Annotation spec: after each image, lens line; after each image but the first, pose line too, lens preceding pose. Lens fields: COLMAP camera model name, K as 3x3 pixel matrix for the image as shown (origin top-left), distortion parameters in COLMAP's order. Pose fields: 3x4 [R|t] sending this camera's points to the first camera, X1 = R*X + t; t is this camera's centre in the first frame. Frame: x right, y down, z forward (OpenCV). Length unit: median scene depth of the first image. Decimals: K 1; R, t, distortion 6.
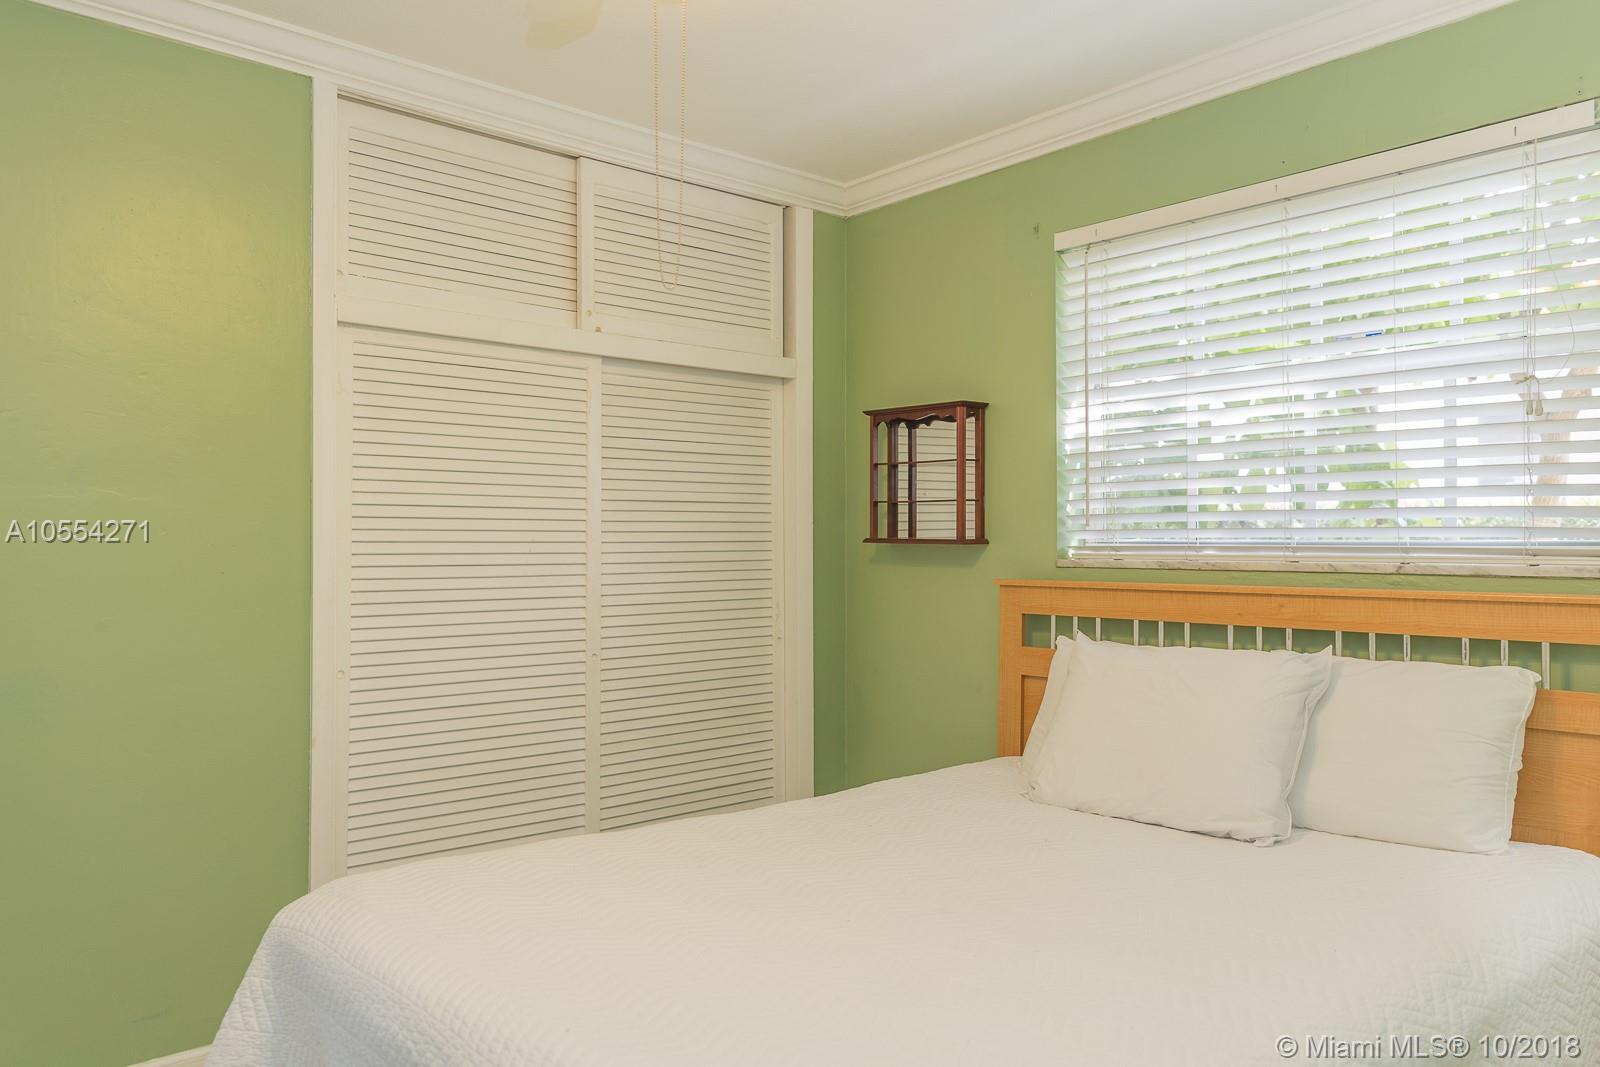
lens RADIAL K [[1119.0, 0, 808.6], [0, 1119.0, 527.8], [0, 0, 1]] dist [0.015930, -0.002952]
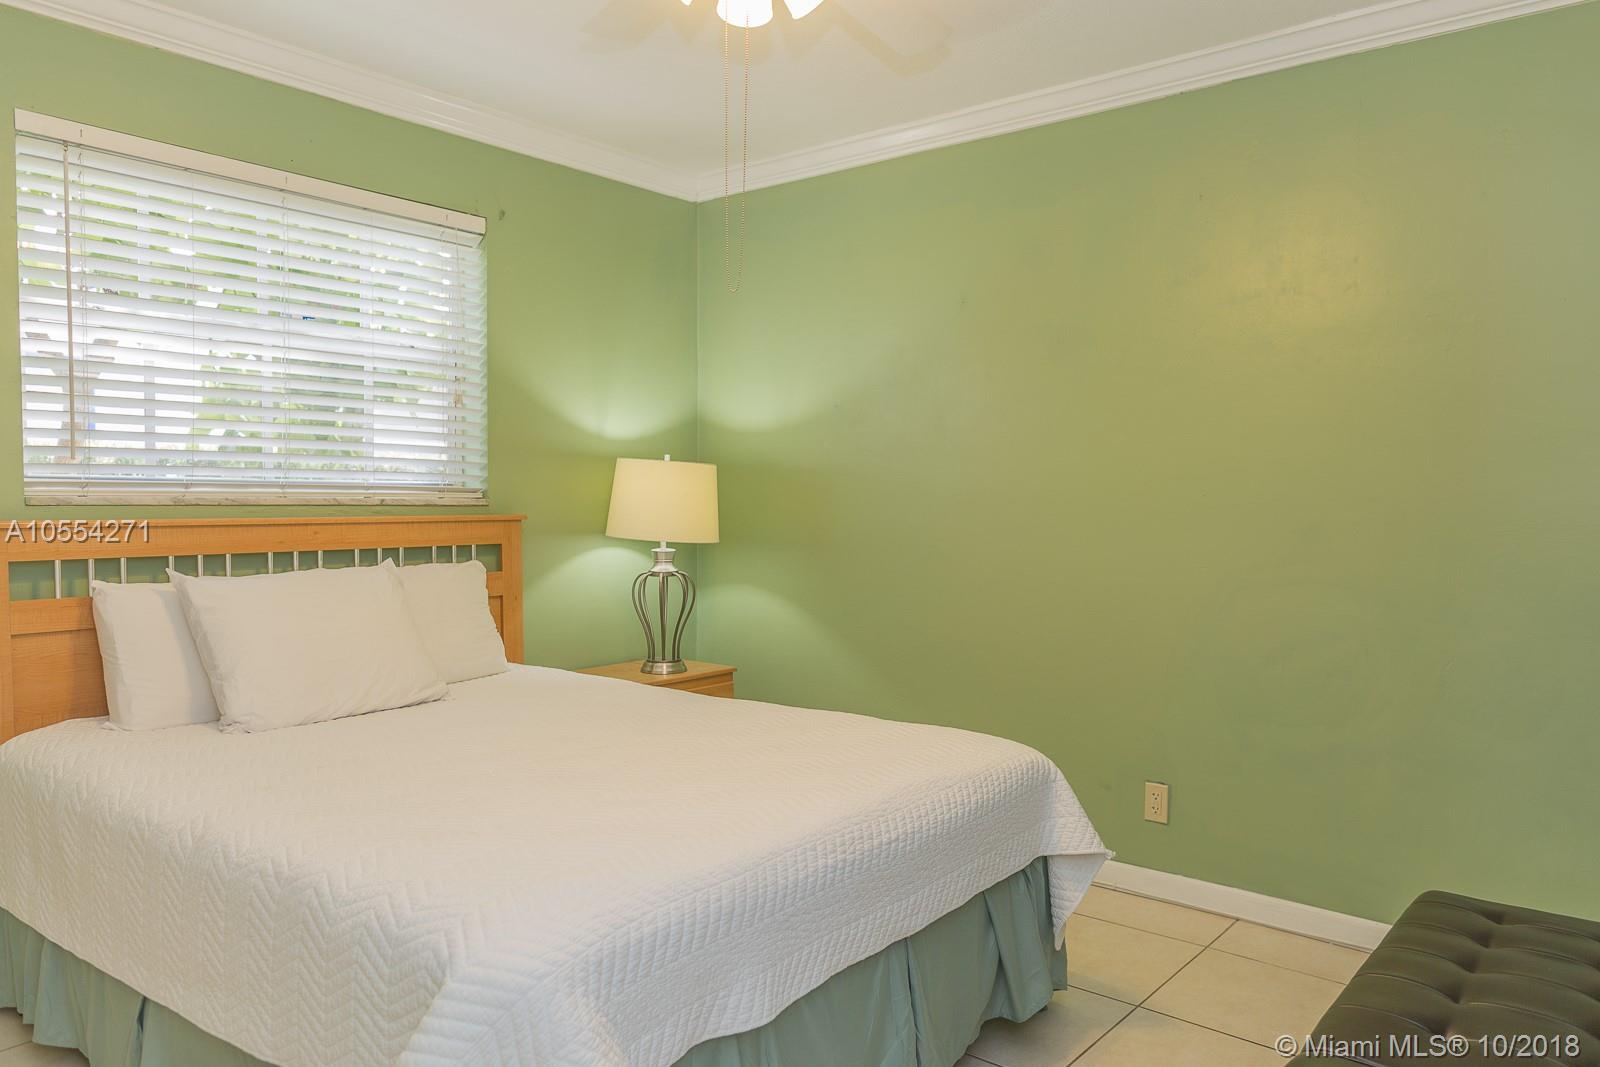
lens RADIAL K [[1119.0, 0, 808.6], [0, 1119.0, 527.8], [0, 0, 1]] dist [0.015930, -0.002952]
pose [[-0.169804, -0.038428, 0.984728, -0.856470], [-0.030717, 0.998960, 0.033687, 0.005495], [-0.984999, -0.024528, -0.170808, 0.654219]]
